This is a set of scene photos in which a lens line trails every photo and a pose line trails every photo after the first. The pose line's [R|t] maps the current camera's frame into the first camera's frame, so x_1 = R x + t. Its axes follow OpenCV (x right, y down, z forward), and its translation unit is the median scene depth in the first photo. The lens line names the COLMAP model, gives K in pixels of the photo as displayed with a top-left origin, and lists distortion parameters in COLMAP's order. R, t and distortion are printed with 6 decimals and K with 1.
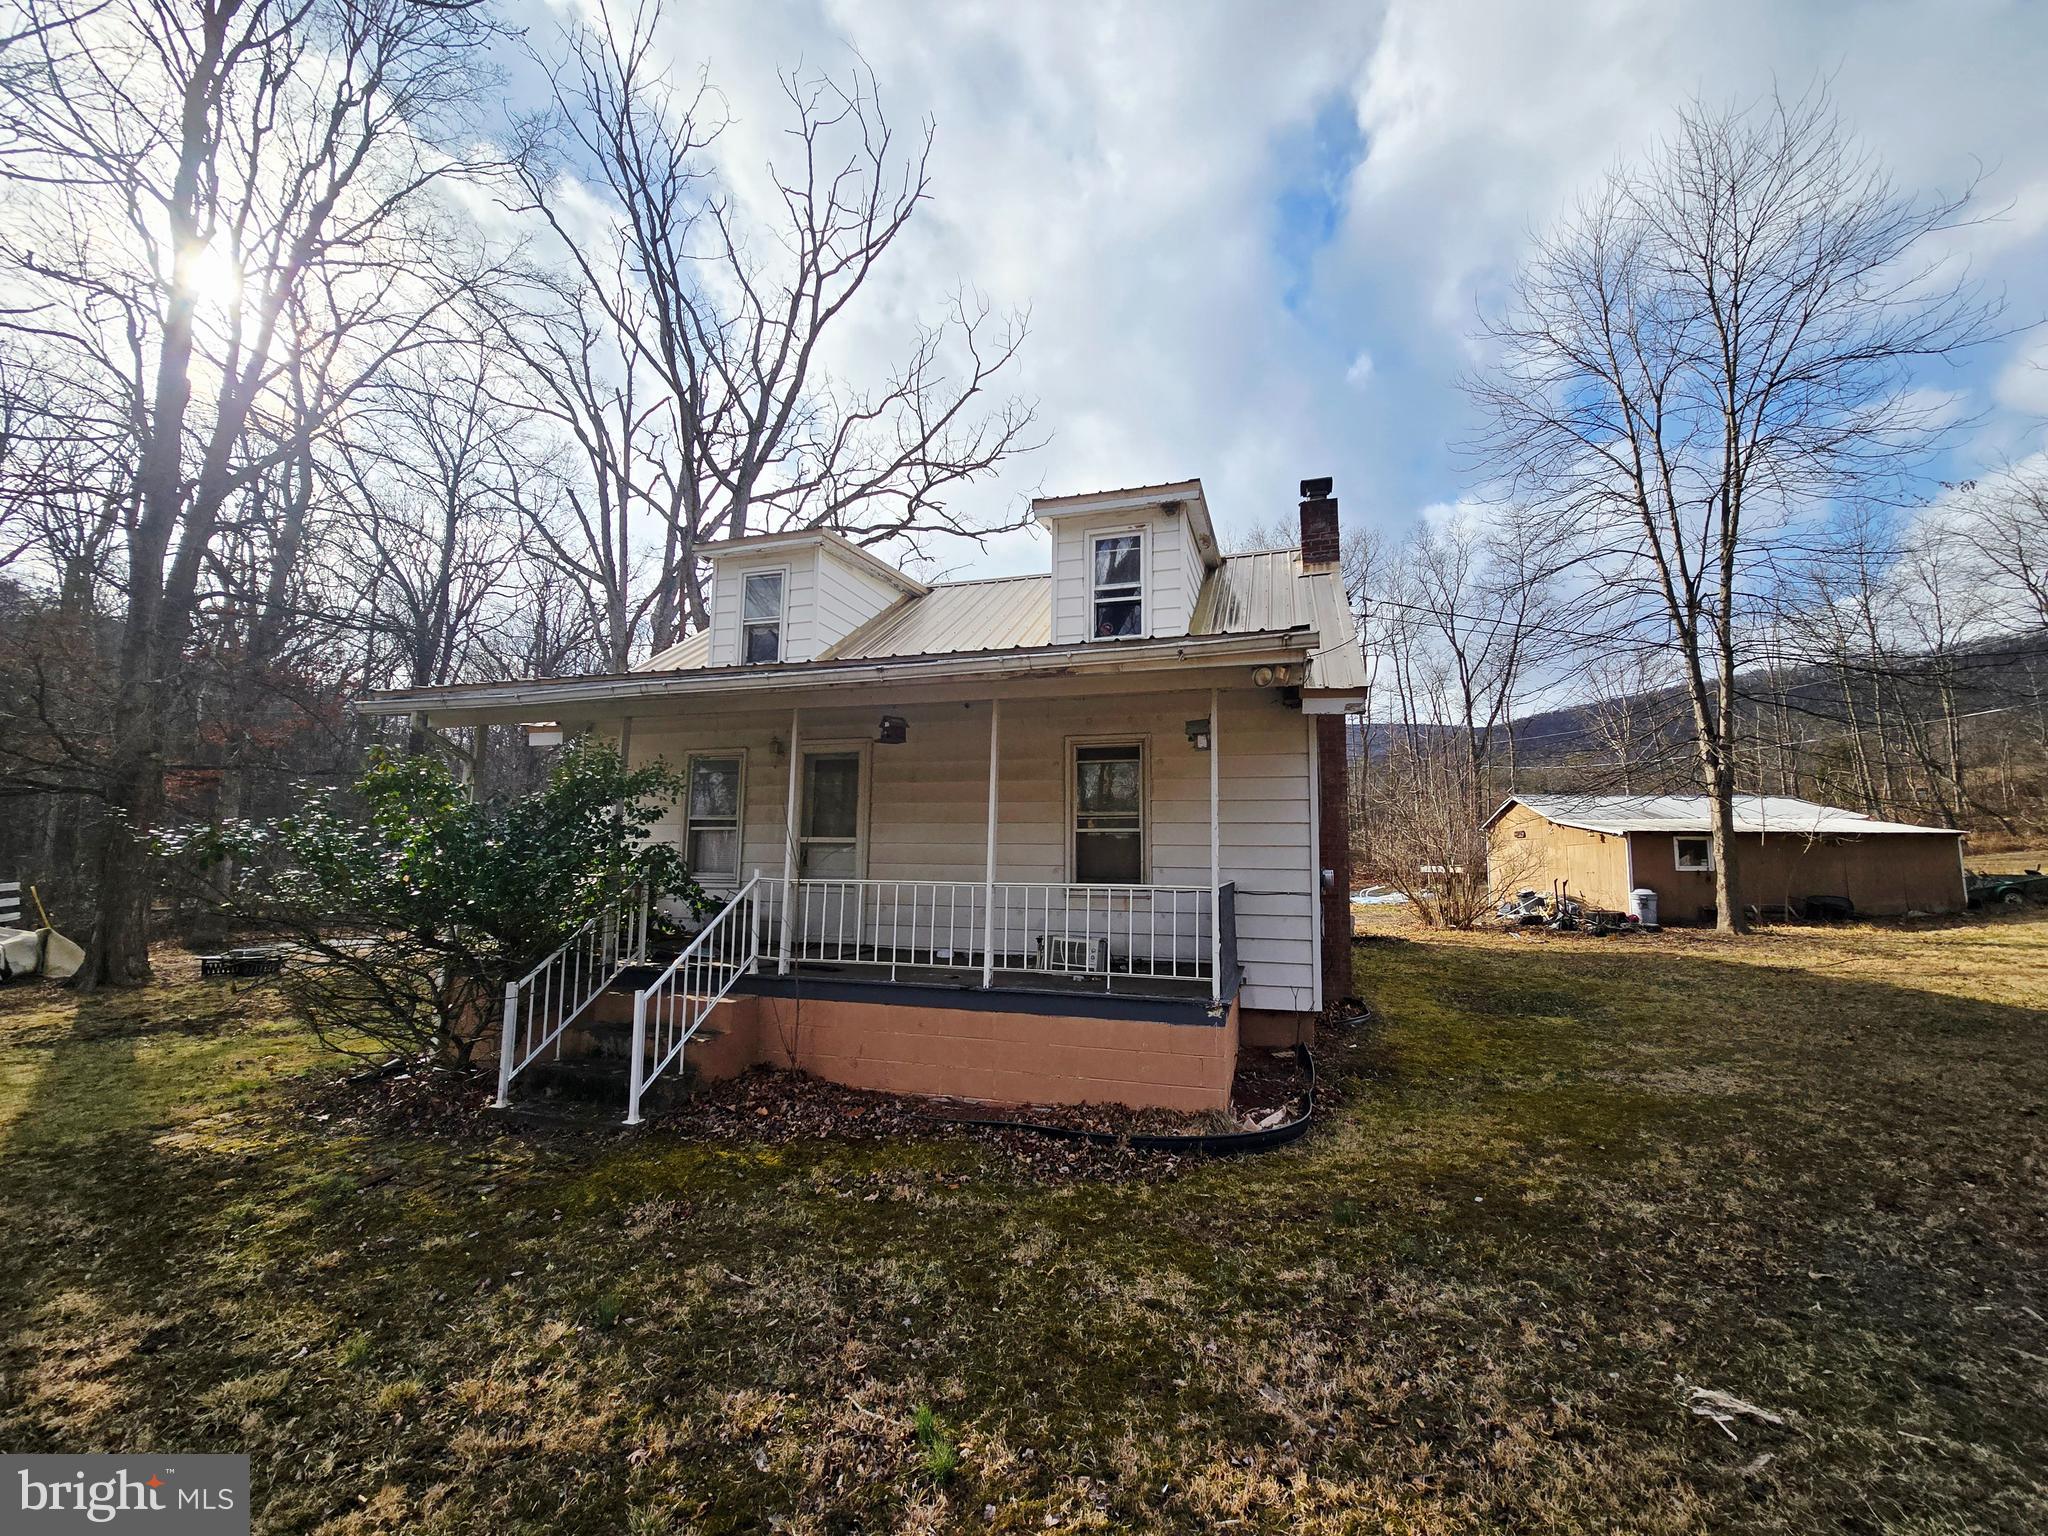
lens RADIAL K [[838.6, 0, 1026.7], [0, 838.6, 767.4], [0, 0, 1]] dist [-0.010366, 0.002450]
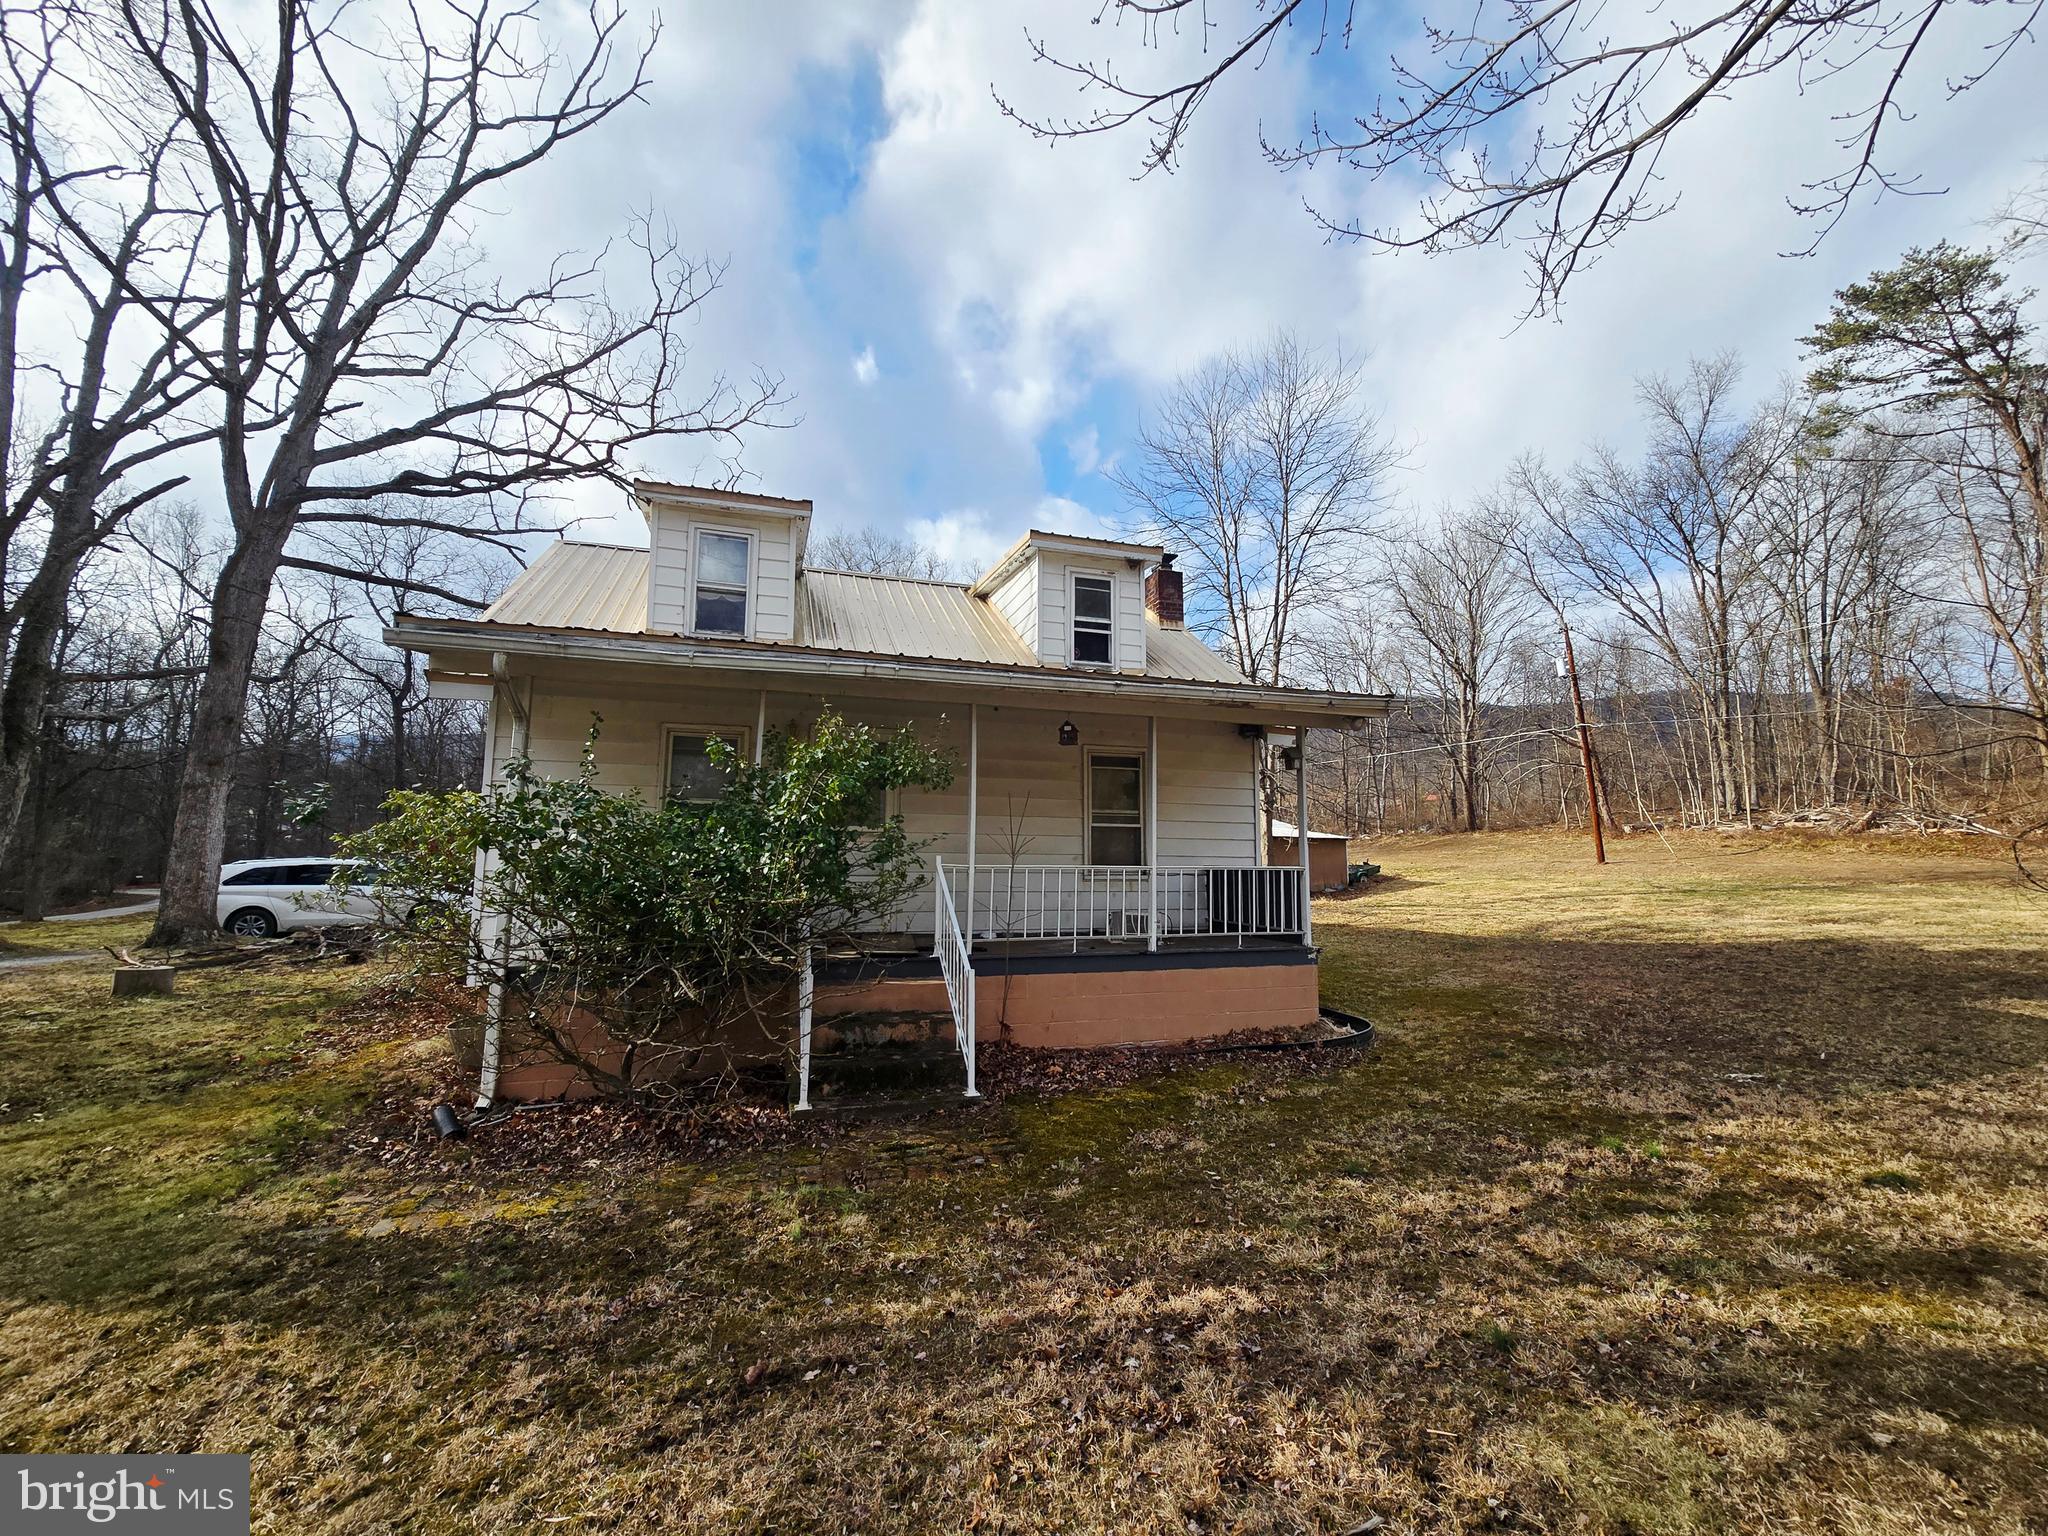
lens RADIAL K [[838.6, 0, 1032.9], [0, 838.6, 772.9], [0, 0, 1]] dist [-0.010366, 0.002450]
pose [[0.820427, 0.057526, 0.568850, -0.708556], [-0.063893, 0.997918, -0.008767, 0.018115], [-0.568170, -0.029153, 0.822395, 0.071935]]
